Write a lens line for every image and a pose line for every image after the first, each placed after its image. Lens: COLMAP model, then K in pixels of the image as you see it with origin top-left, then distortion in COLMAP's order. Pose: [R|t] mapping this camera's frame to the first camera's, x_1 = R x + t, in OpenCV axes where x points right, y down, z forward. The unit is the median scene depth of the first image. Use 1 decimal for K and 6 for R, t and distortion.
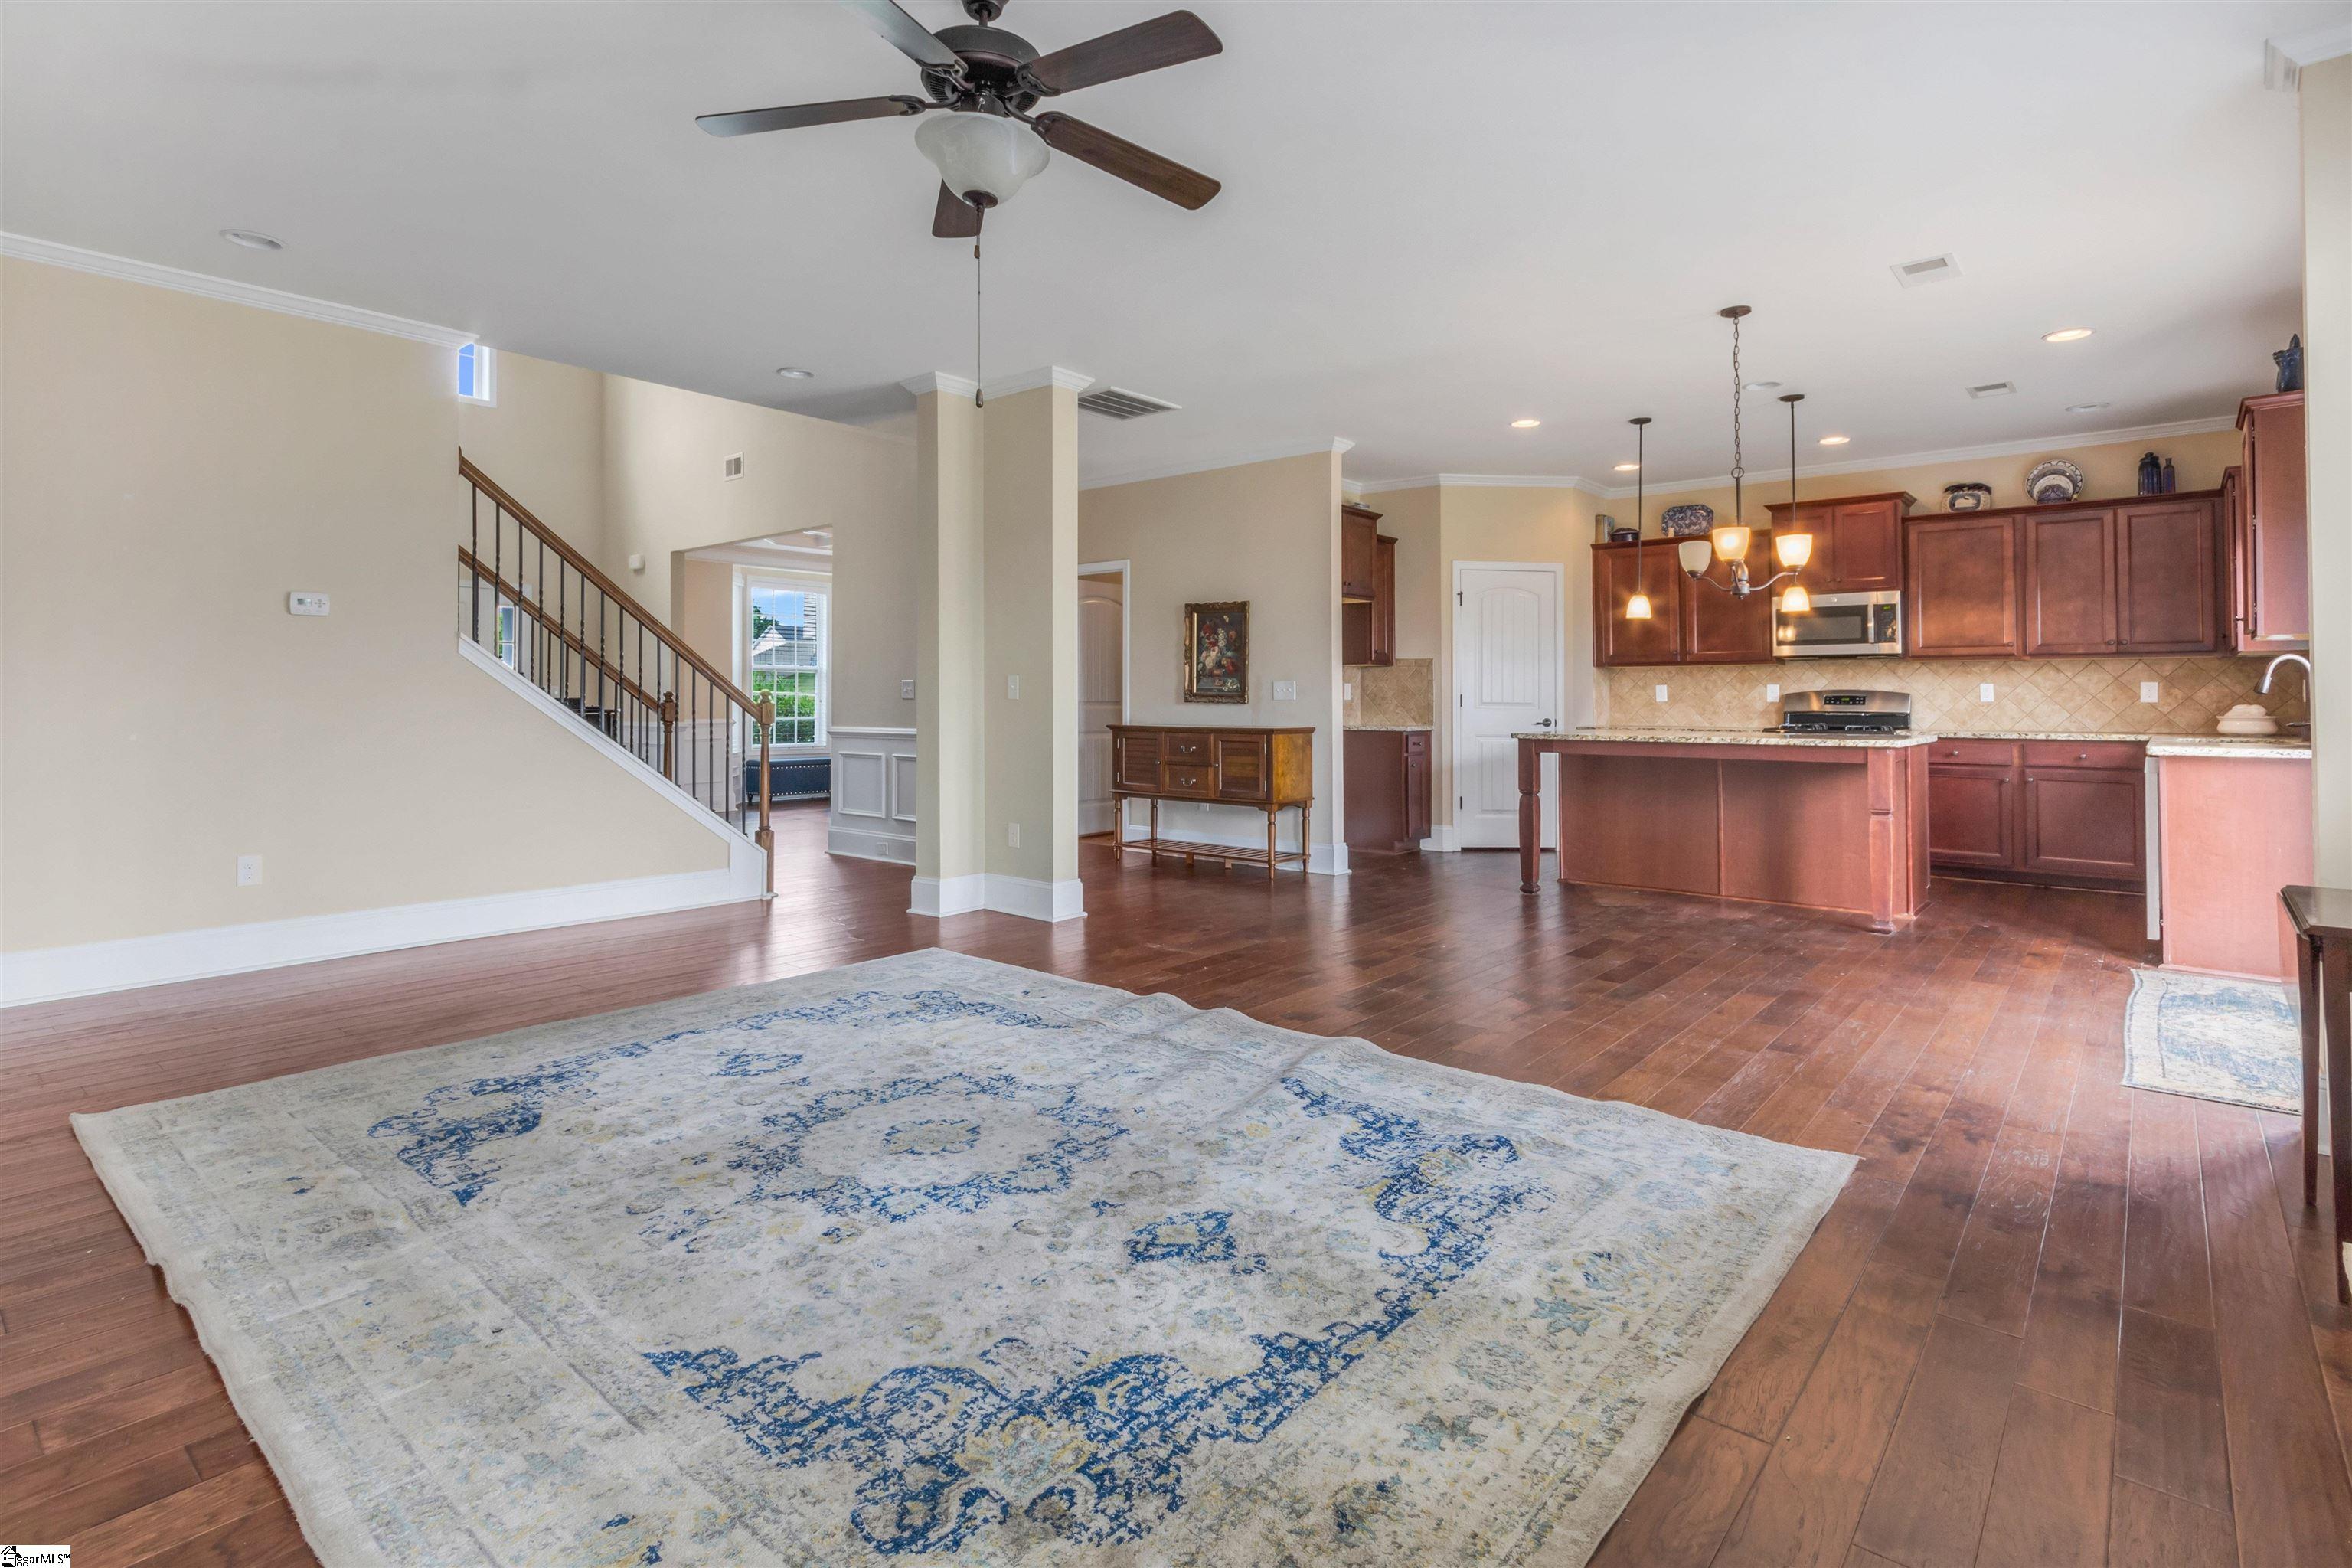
lens RADIAL K [[1154.7, 0, 1179.7], [0, 1154.7, 674.0], [0, 0, 1]] dist [0.003741, 0.000908]
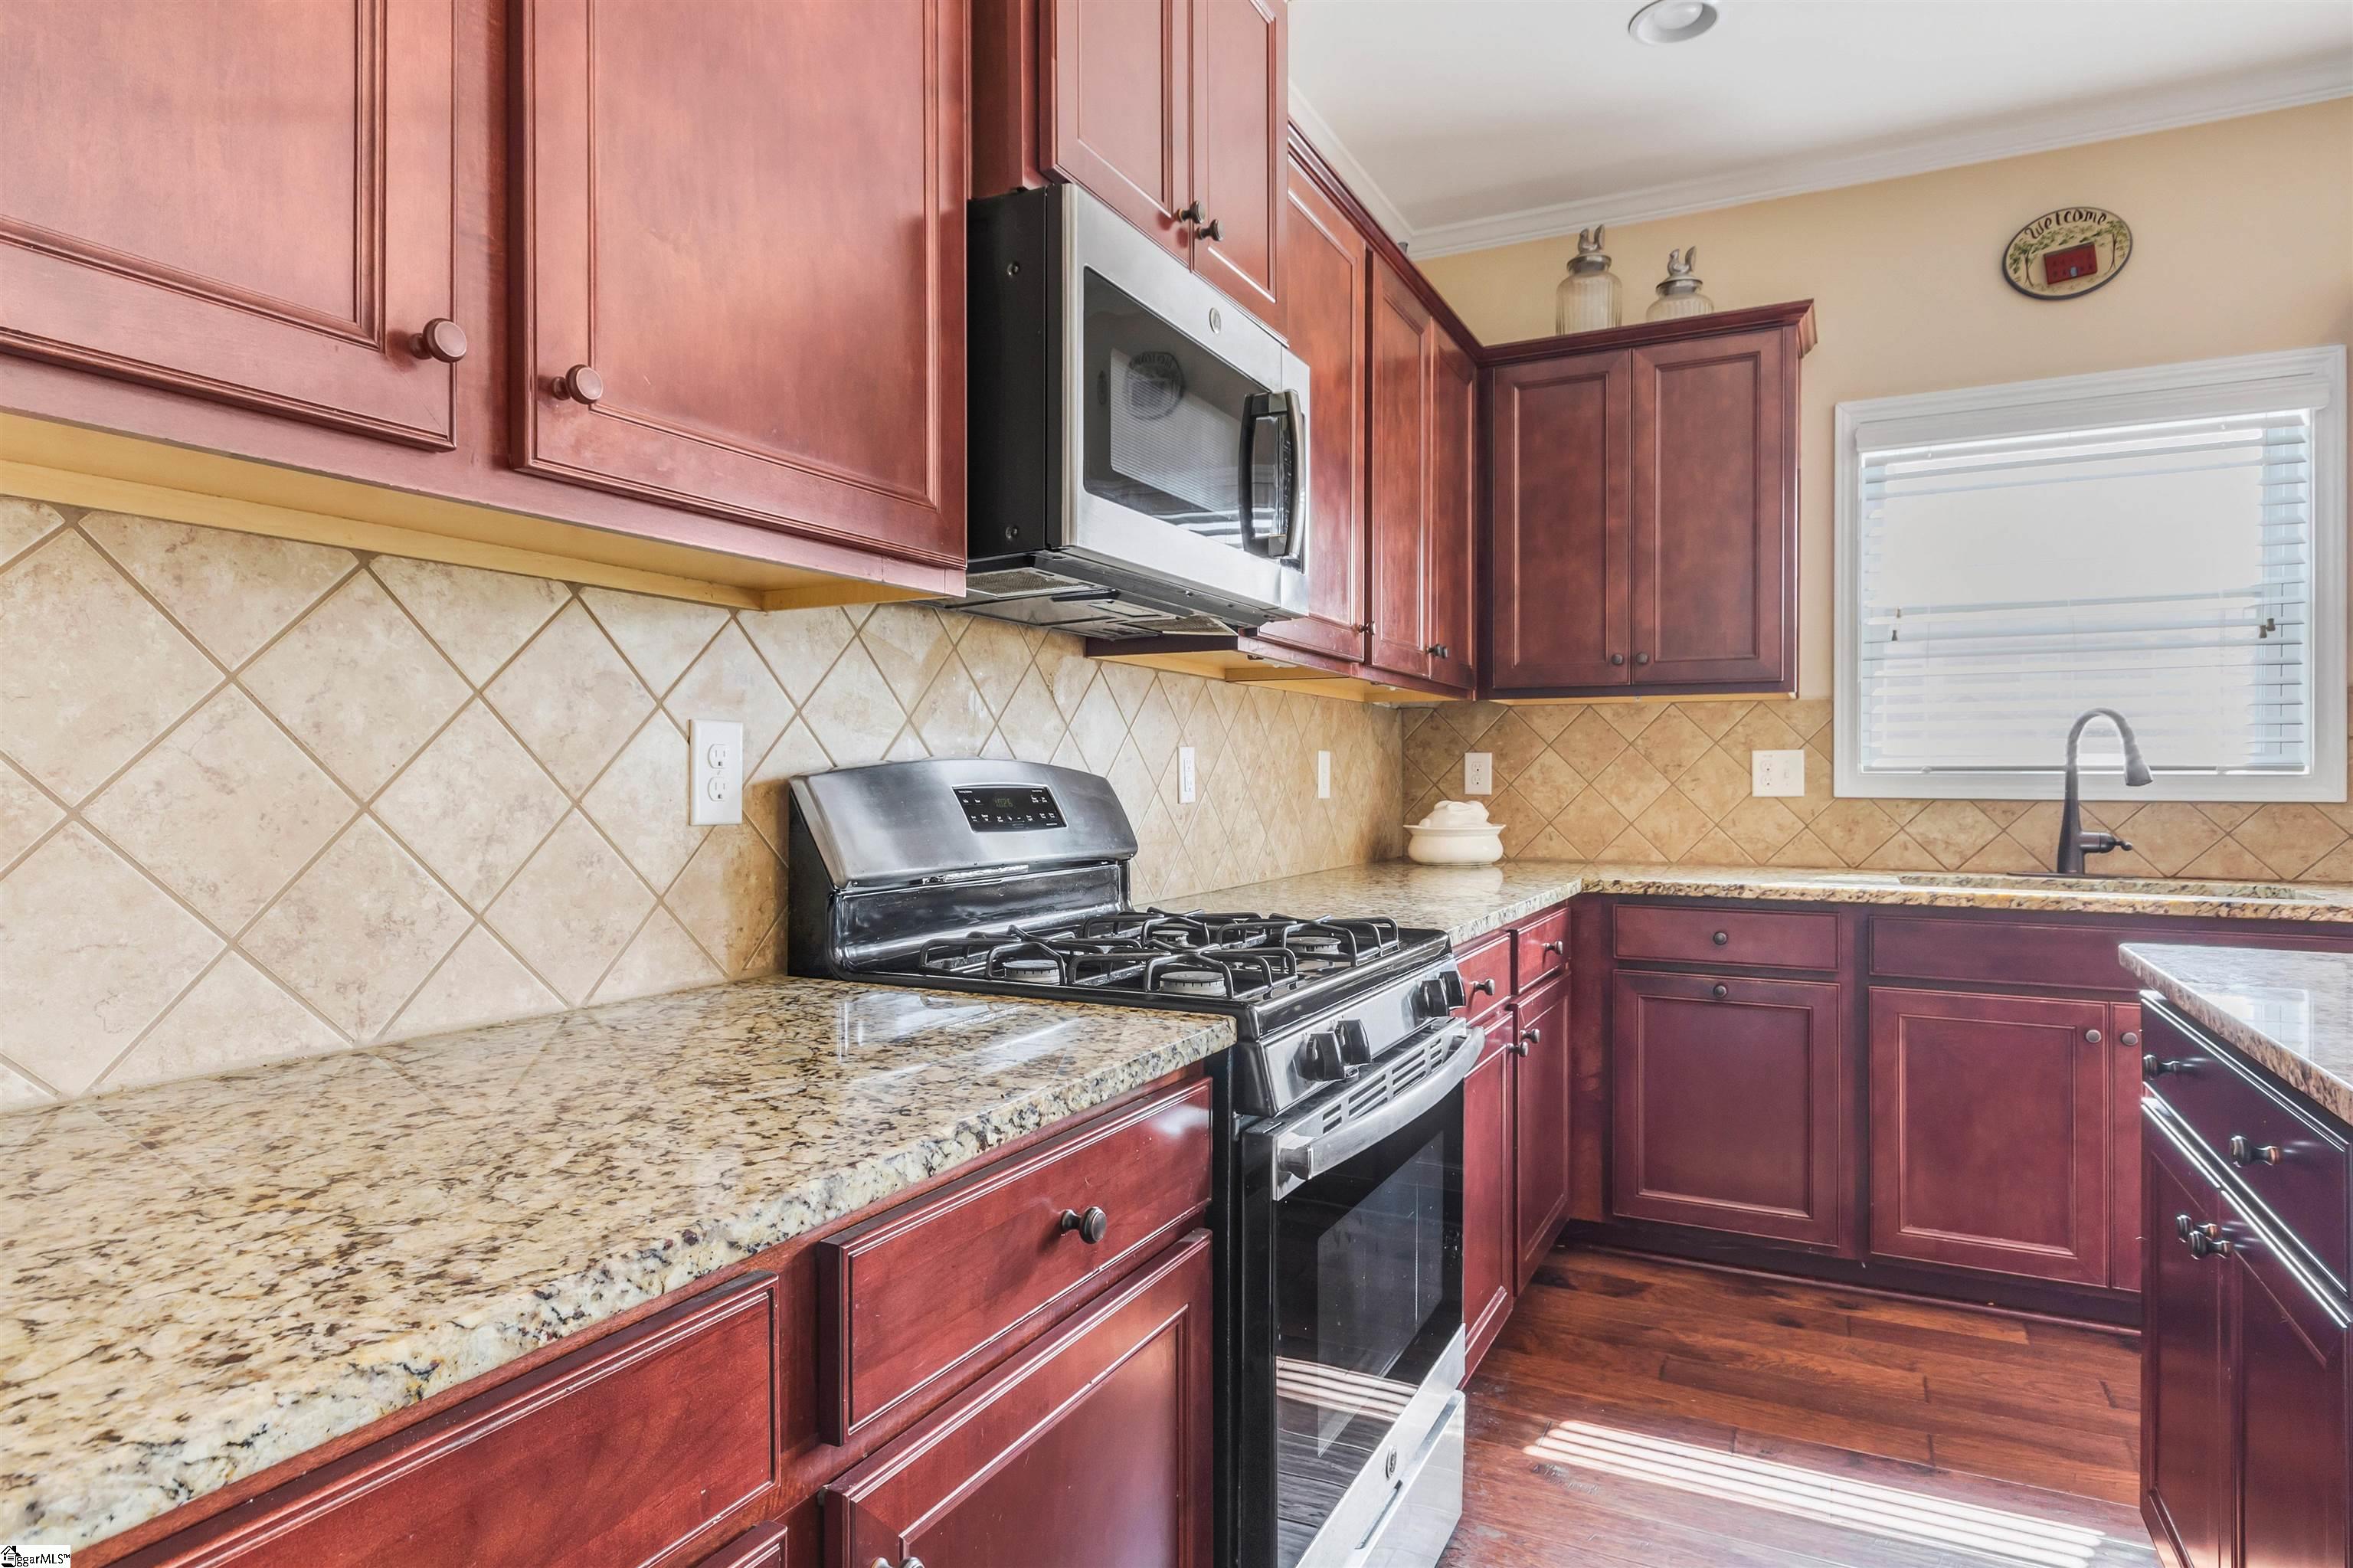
lens RADIAL K [[1330.0, 0, 1175.1], [0, 1330.0, 779.4], [0, 0, 1]] dist [0.005547, 0.000403]
pose [[-0.234136, -0.004210, 0.972195, 0.365615], [-0.023415, 0.999725, -0.001309, 0.019008], [-0.971922, -0.023070, -0.234170, 1.145104]]
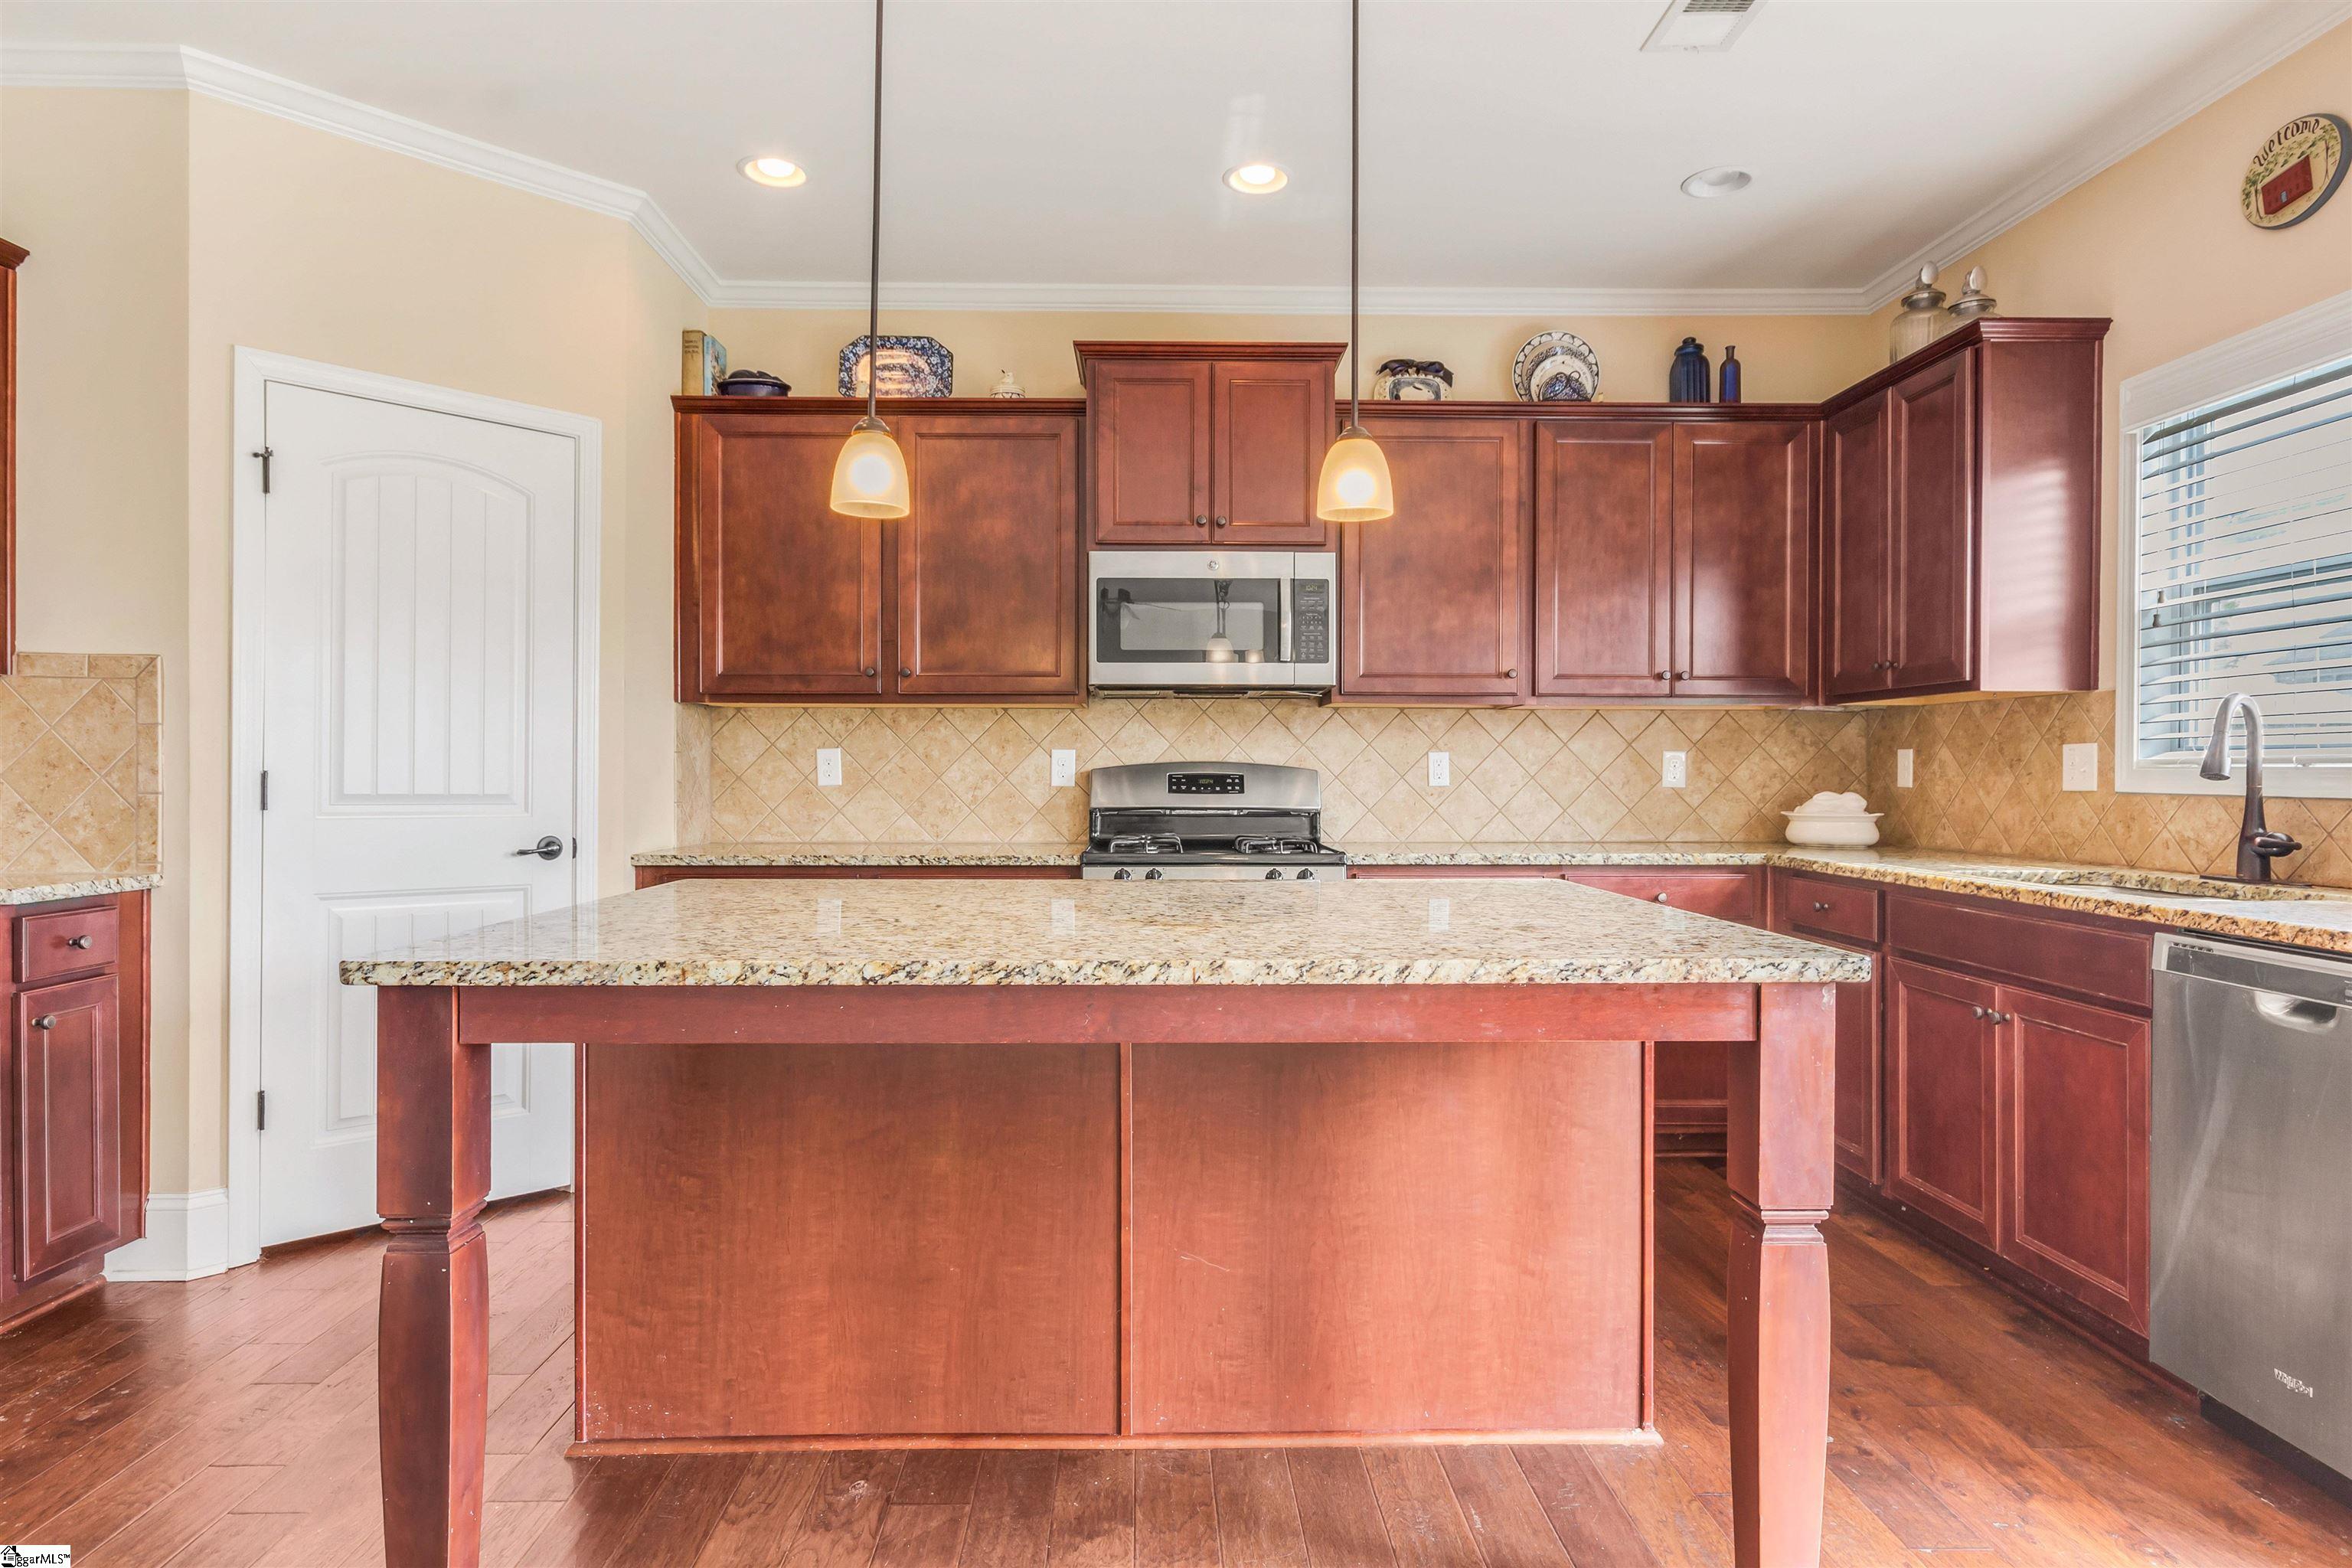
lens RADIAL K [[1329.4, 0, 1174.6], [0, 1329.4, 779.4], [0, 0, 1]] dist [0.005547, 0.000403]
pose [[0.745773, -0.004579, 0.666184, 0.221962], [-0.015790, 0.999574, 0.024547, 0.008498], [-0.666013, -0.028825, 0.745383, 0.666880]]
